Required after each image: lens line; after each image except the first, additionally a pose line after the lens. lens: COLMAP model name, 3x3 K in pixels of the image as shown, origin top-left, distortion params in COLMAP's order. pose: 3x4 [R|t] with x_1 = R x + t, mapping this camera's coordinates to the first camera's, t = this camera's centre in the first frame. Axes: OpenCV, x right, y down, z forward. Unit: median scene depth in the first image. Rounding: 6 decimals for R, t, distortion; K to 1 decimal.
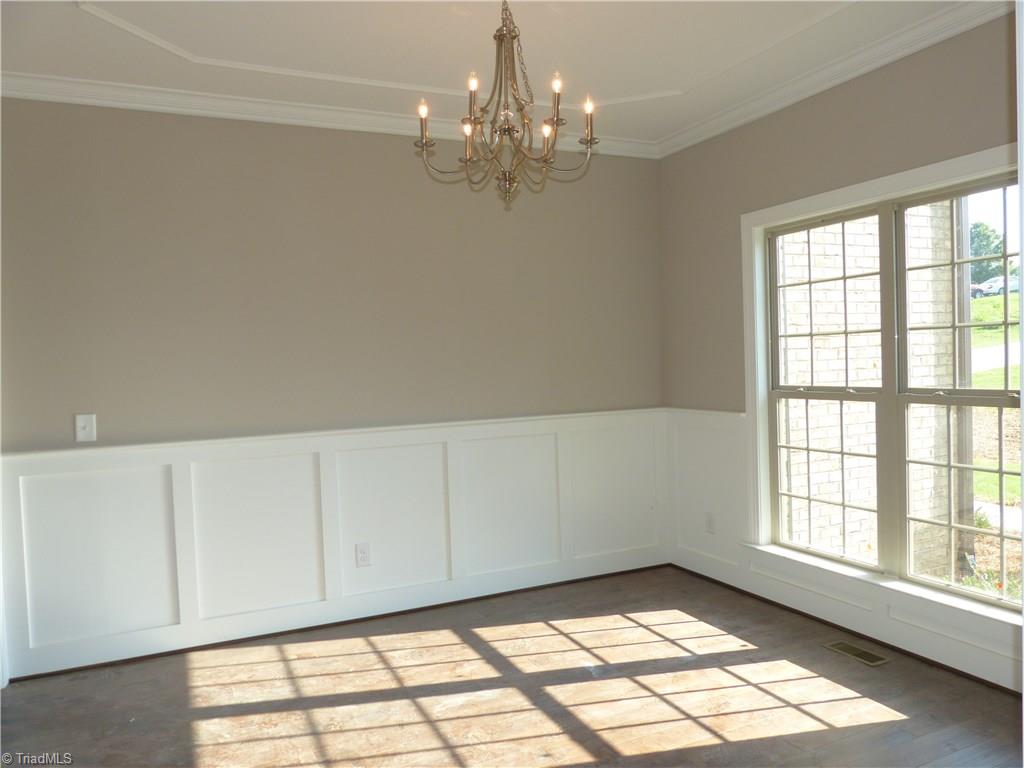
lens RADIAL K [[764.7, 0, 516.0], [0, 764.7, 385.7], [0, 0, 1]] dist [-0.038686, 0.031831]
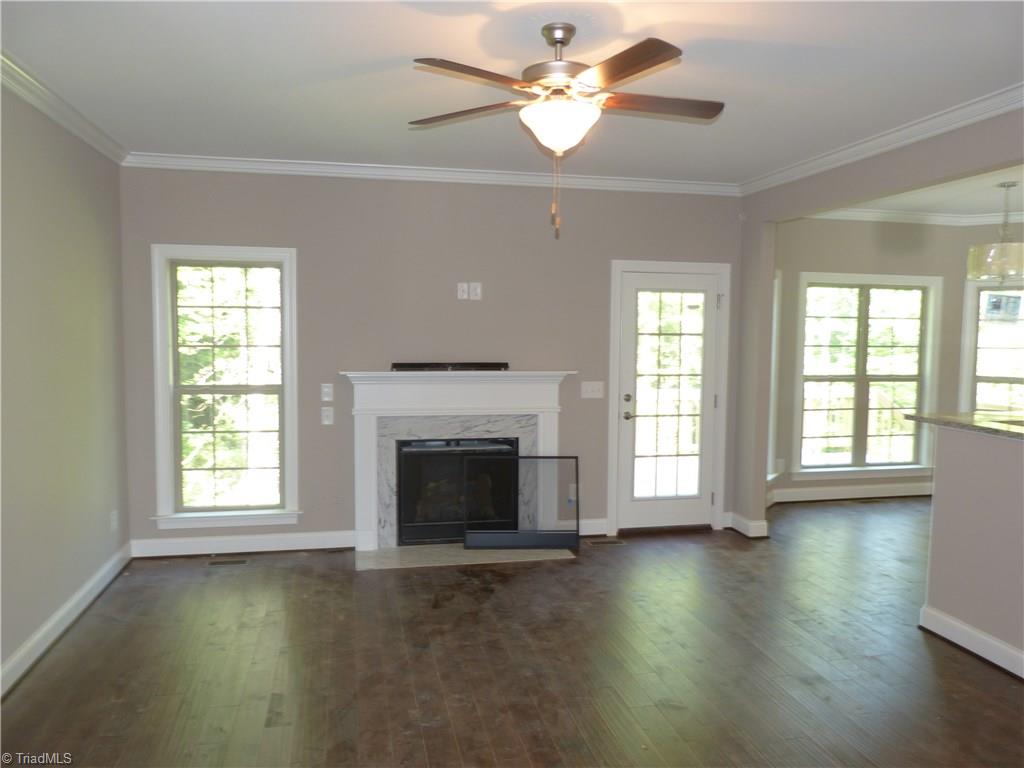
lens RADIAL K [[764.7, 0, 516.0], [0, 764.7, 385.7], [0, 0, 1]] dist [-0.038686, 0.031831]
pose [[0.216579, -0.035676, 0.975613, -1.666953], [0.015018, 0.999336, 0.033210, -0.046131], [-0.976149, 0.007459, 0.216971, 1.423467]]
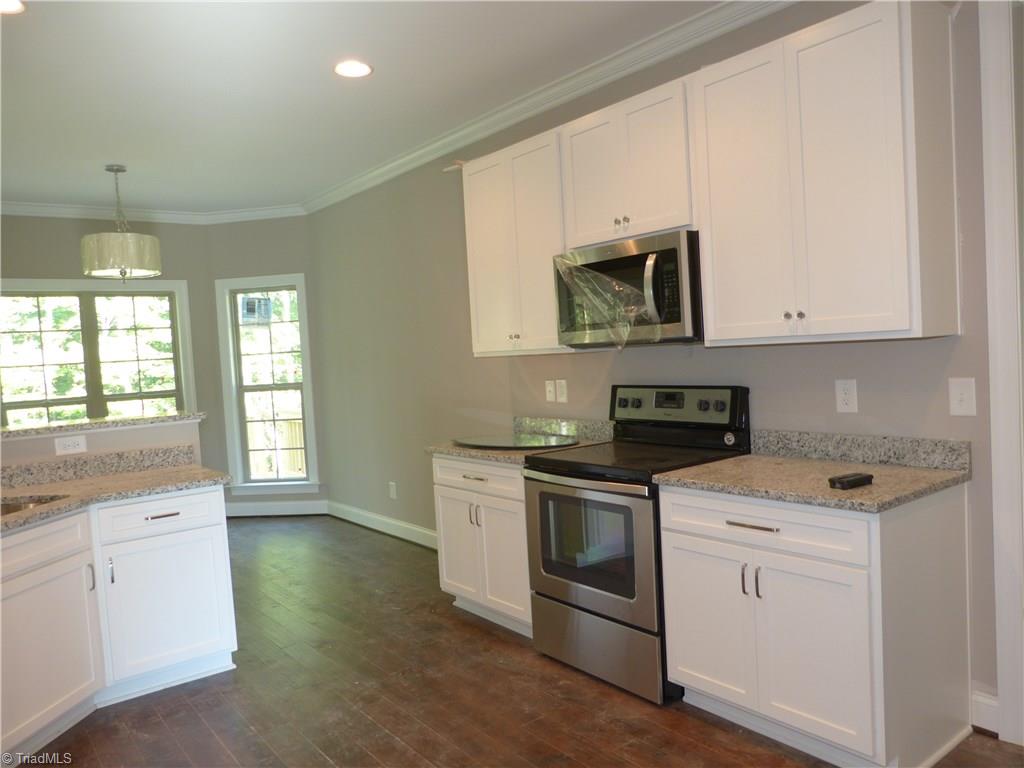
lens RADIAL K [[764.7, 0, 516.0], [0, 764.7, 385.7], [0, 0, 1]] dist [-0.038686, 0.031831]
pose [[-0.217613, -0.004820, 0.976023, -1.414802], [0.094185, 0.995217, 0.025915, 0.028916], [-0.971480, 0.097566, -0.216118, 0.410106]]
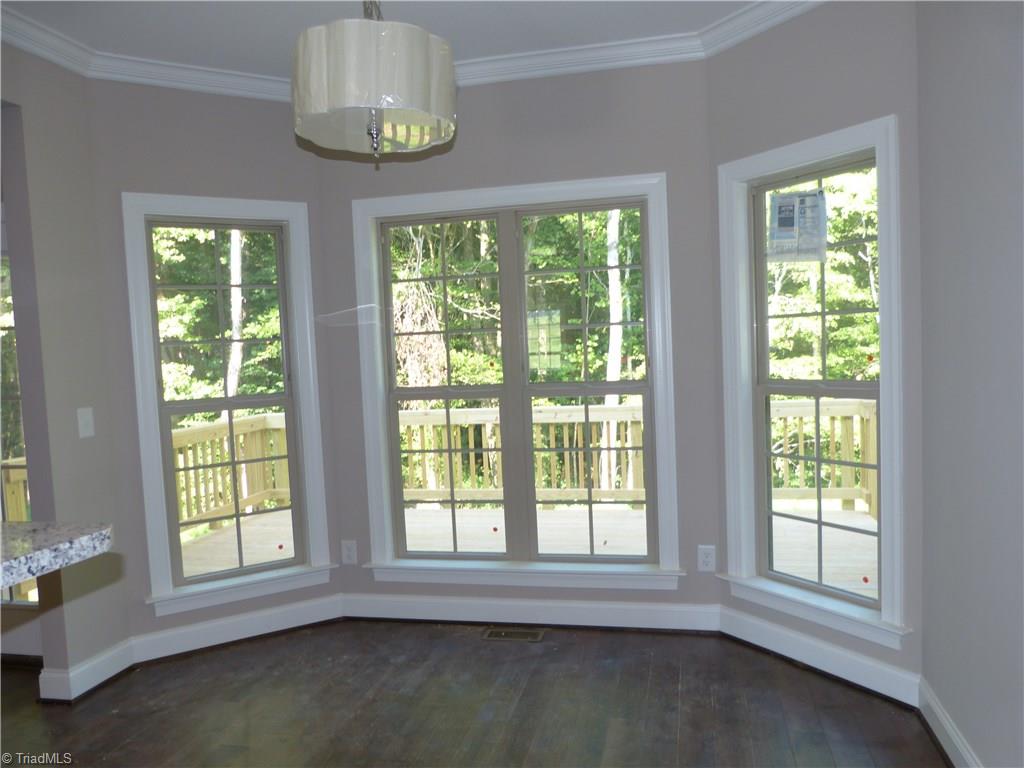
lens RADIAL K [[764.7, 0, 516.0], [0, 764.7, 385.7], [0, 0, 1]] dist [-0.038686, 0.031831]
pose [[0.617155, -0.038669, 0.785891, -0.341384], [0.047937, 0.998784, 0.011500, -0.003466], [-0.785380, 0.030576, 0.618259, 0.326979]]
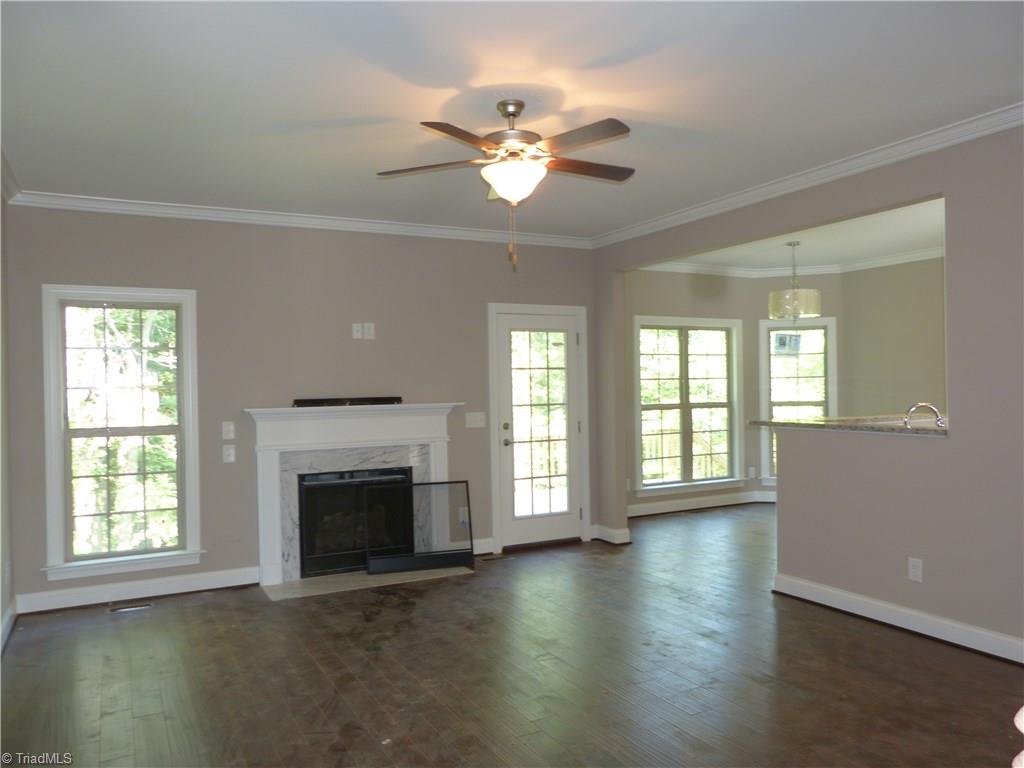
lens RADIAL K [[764.7, 0, 516.0], [0, 764.7, 385.7], [0, 0, 1]] dist [-0.038686, 0.031831]
pose [[-0.051411, 0.037335, 0.997979, -1.836032], [0.053827, 0.997952, -0.034561, 0.004744], [-0.997226, 0.051942, -0.053315, 1.610545]]
